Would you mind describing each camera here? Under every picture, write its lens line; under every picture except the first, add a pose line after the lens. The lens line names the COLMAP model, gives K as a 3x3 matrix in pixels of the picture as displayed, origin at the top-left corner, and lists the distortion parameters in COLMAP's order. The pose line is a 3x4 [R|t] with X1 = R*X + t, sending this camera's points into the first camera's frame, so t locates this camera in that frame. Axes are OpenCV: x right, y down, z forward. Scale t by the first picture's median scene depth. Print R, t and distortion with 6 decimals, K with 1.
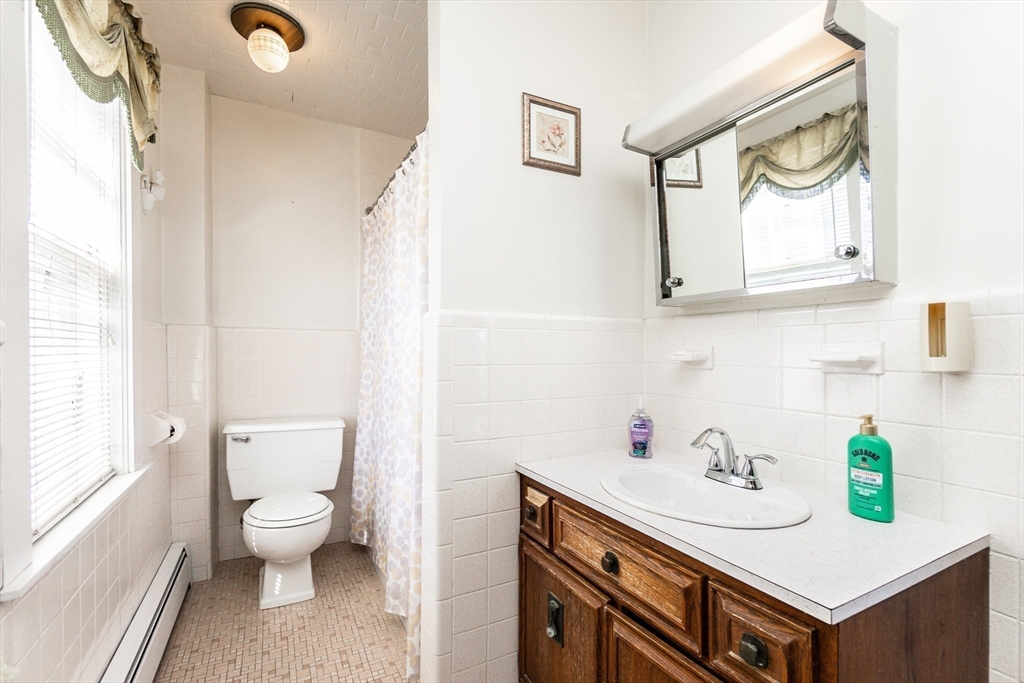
lens RADIAL K [[452.6, 0, 516.9], [0, 452.6, 341.7], [0, 0, 1]] dist [-0.001023, 0.000114]
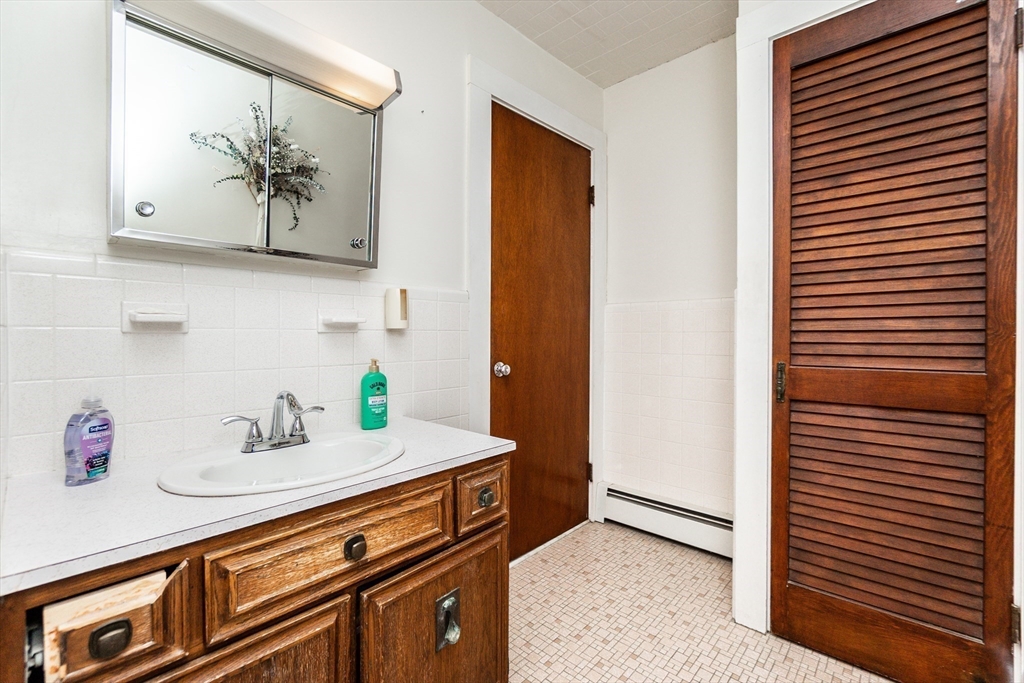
lens RADIAL K [[452.6, 0, 516.9], [0, 452.6, 341.7], [0, 0, 1]] dist [-0.001023, 0.000114]
pose [[-0.338013, -0.018202, 0.940965, -0.736024], [-0.023376, 0.999667, 0.010941, 0.080291], [-0.940851, -0.018297, -0.338326, 1.050244]]
